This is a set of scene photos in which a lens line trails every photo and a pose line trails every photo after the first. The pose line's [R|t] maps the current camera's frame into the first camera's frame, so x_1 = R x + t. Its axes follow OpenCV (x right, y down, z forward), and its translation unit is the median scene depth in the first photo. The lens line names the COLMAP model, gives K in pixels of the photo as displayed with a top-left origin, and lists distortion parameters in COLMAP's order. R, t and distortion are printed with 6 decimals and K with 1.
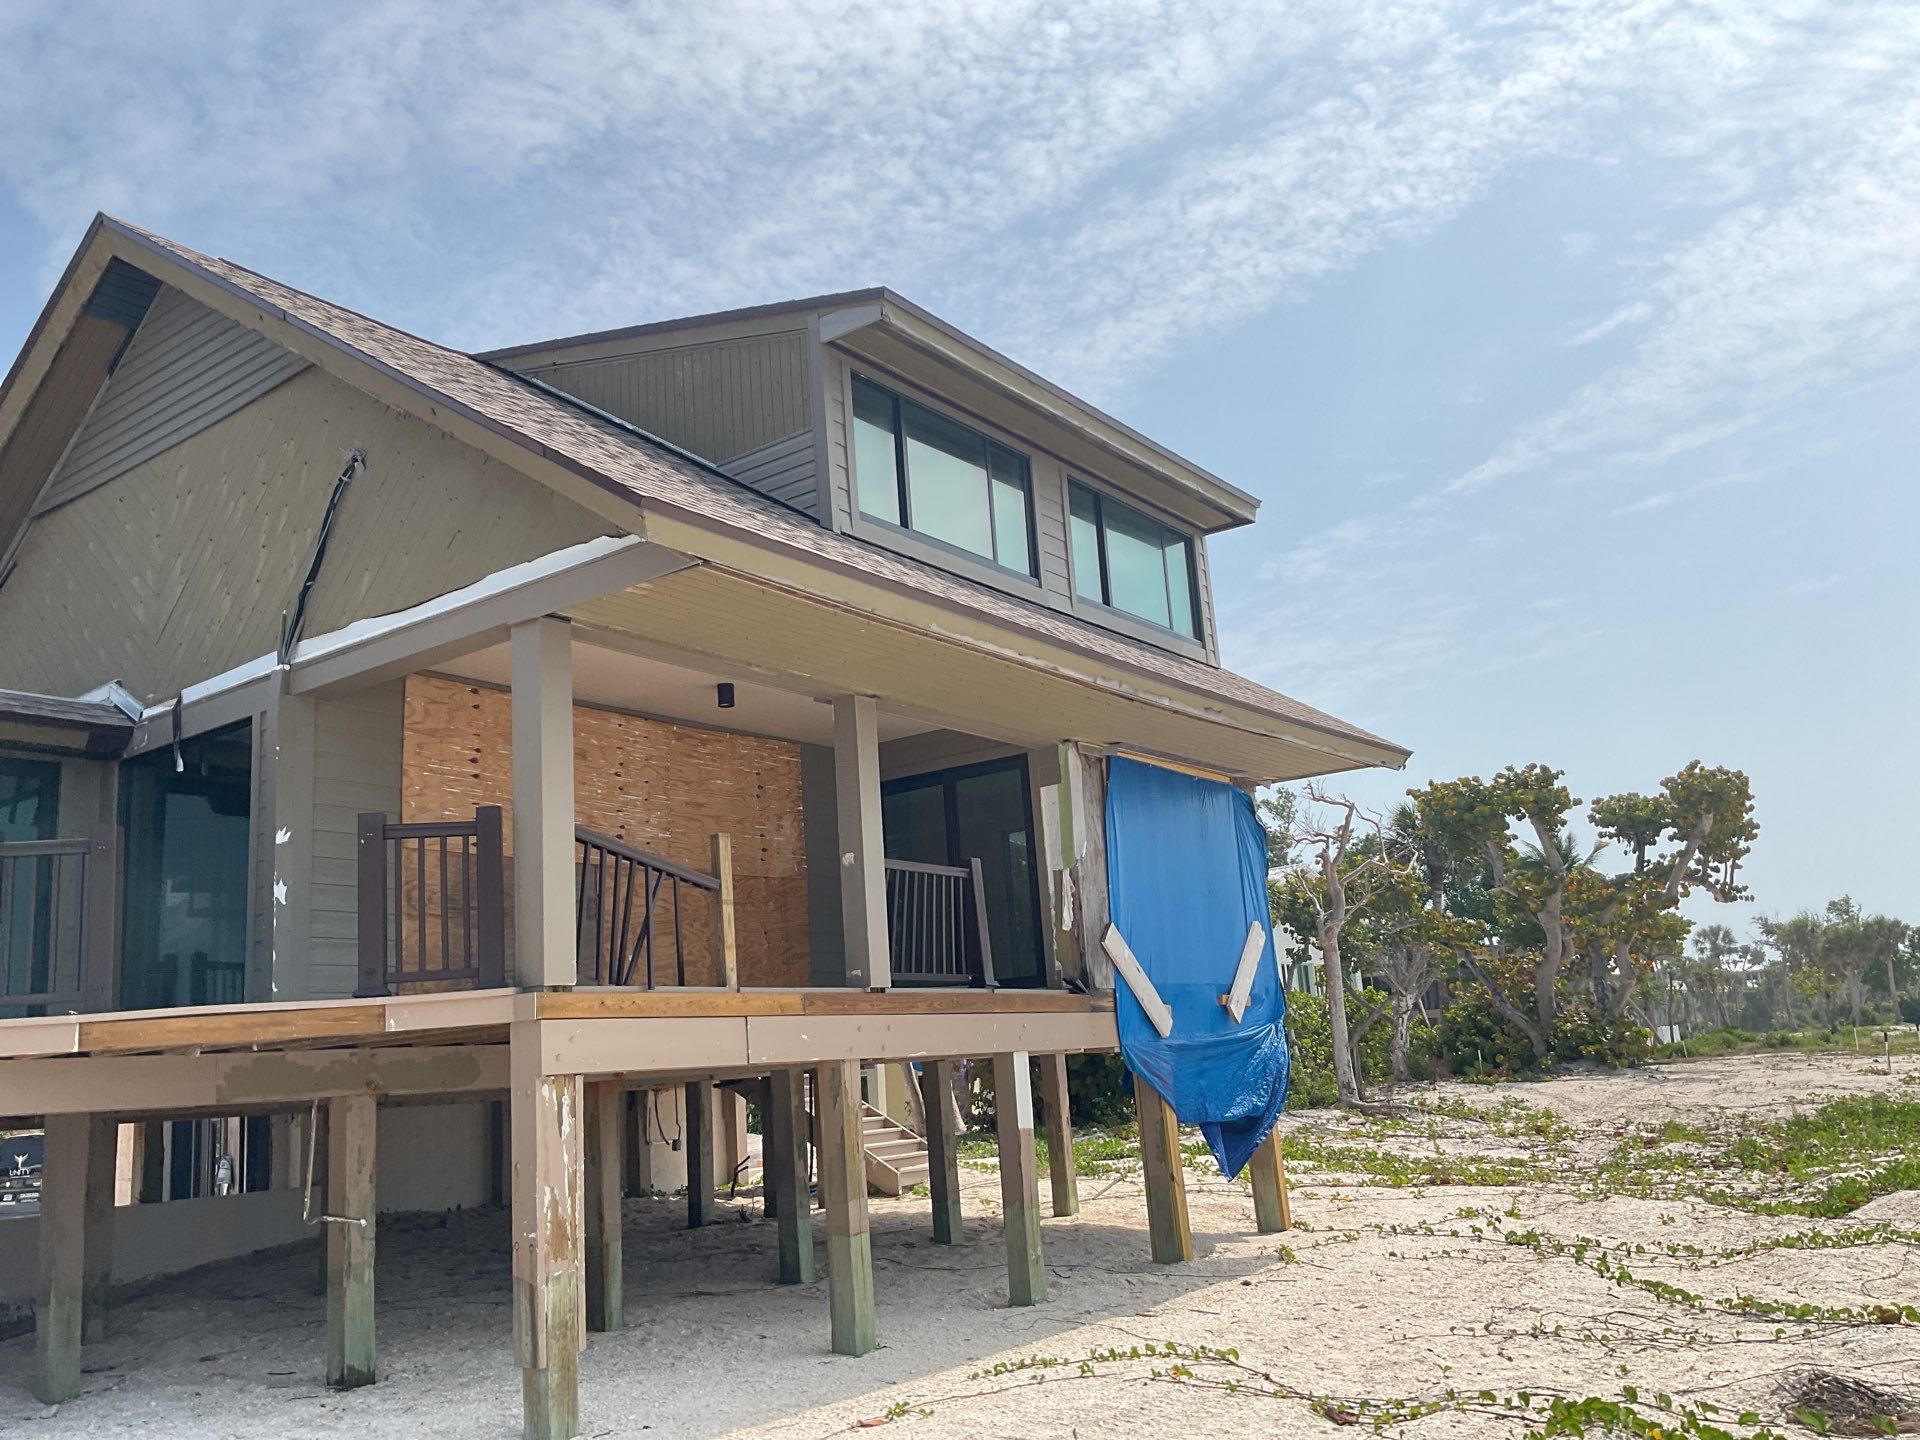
lens RADIAL K [[1569.0, 0, 963.4], [0, 1569.0, 727.9], [0, 0, 1]] dist [0.116535, -0.154804]
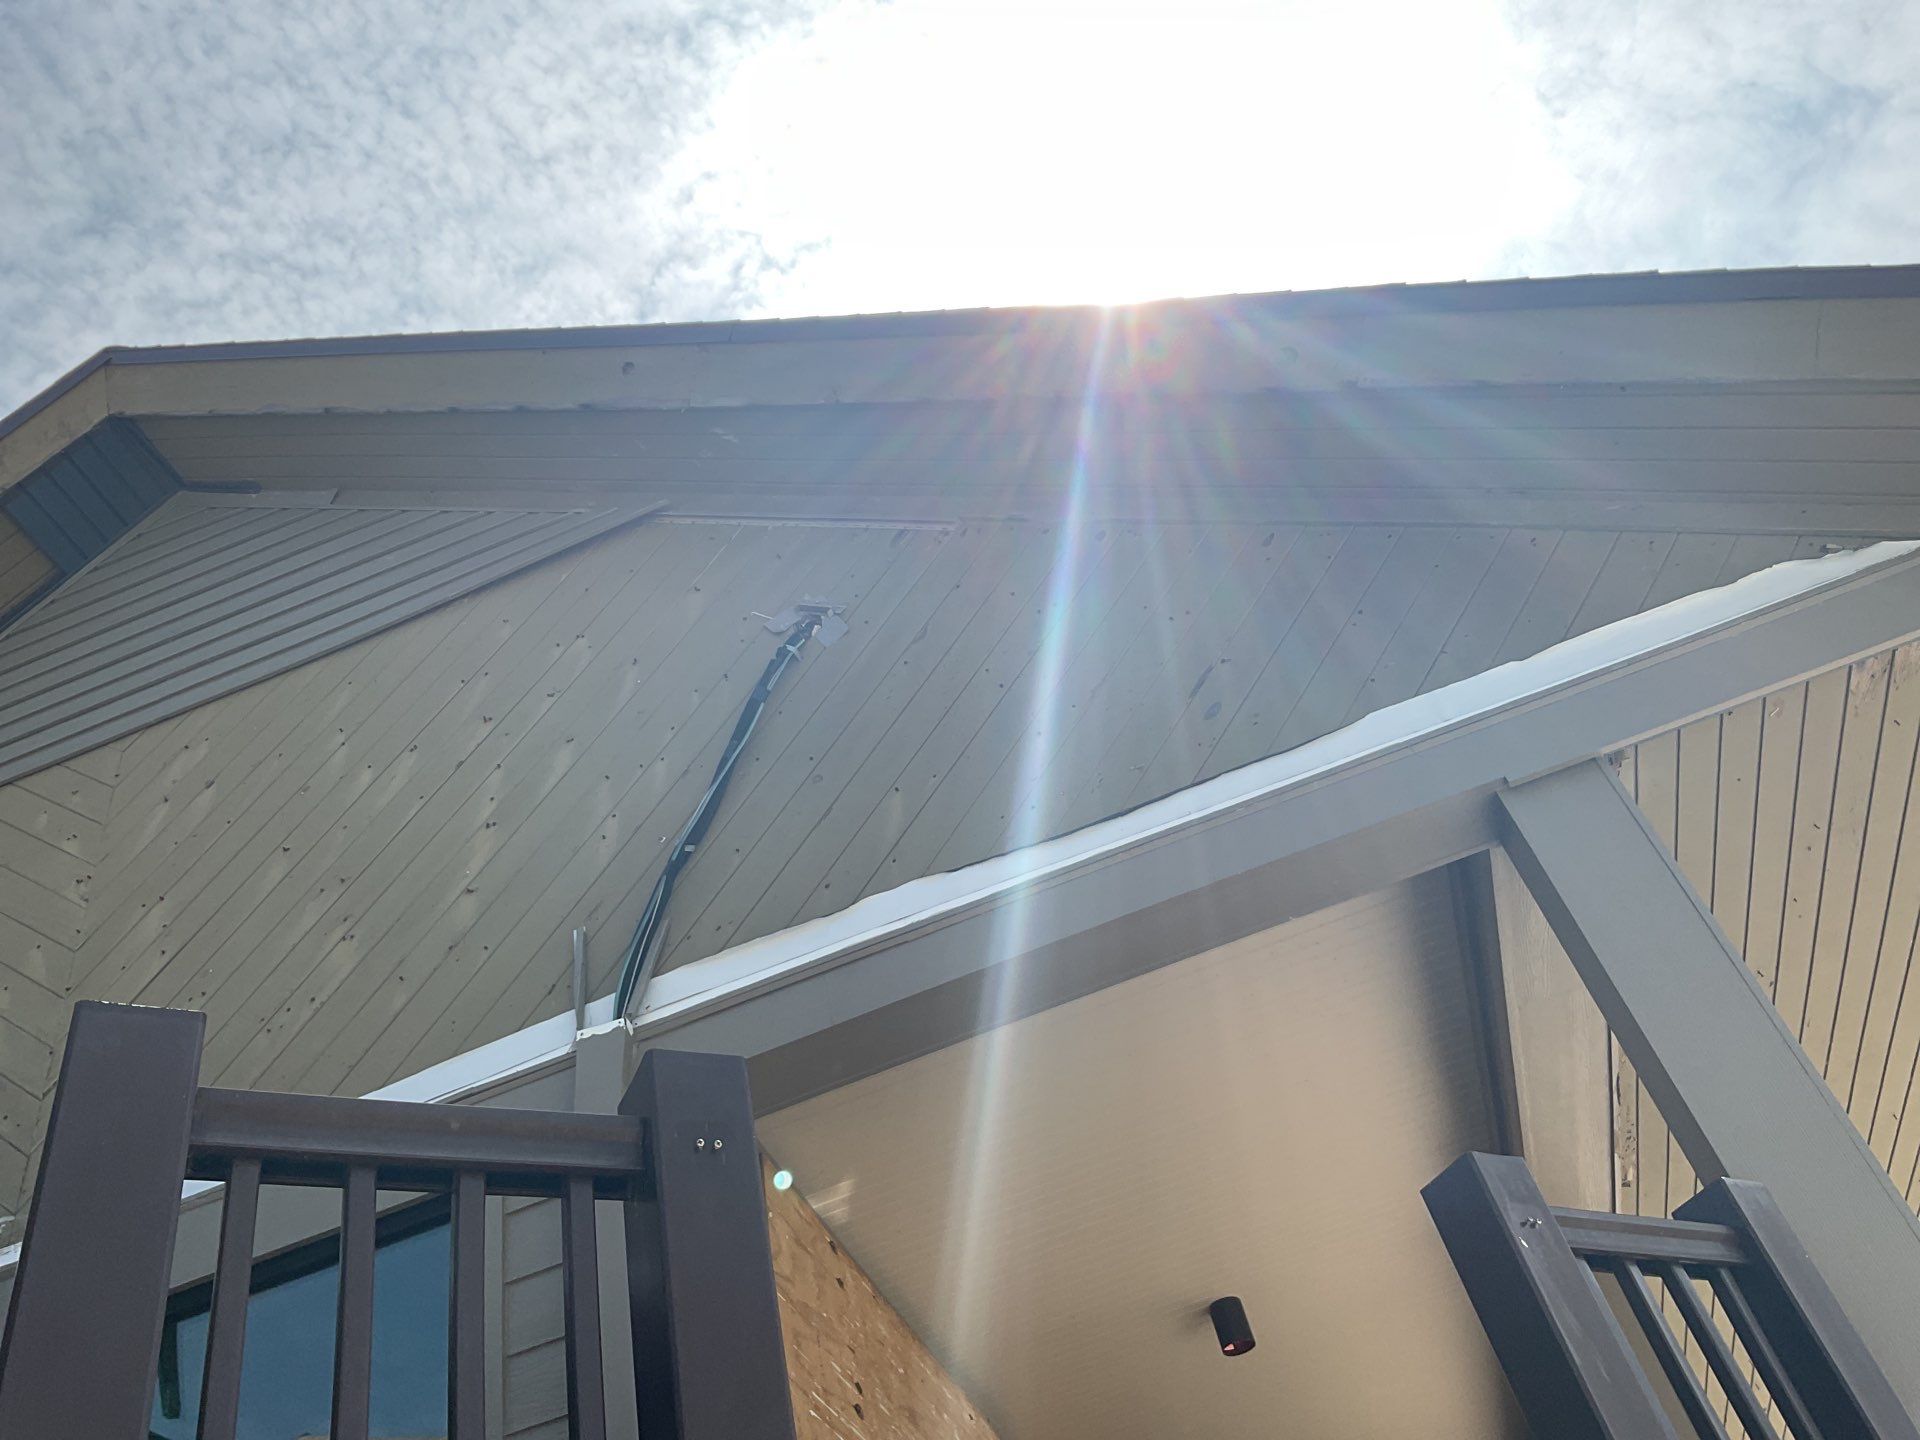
lens RADIAL K [[1597.3, 0, 961.3], [0, 1597.3, 708.7], [0, 0, 1]] dist [0.104127, -0.218124]
pose [[0.937983, 0.143367, 0.315649, -0.459684], [0.074282, 0.806227, -0.586924, 0.124447], [-0.338630, 0.573972, 0.745578, 0.615716]]
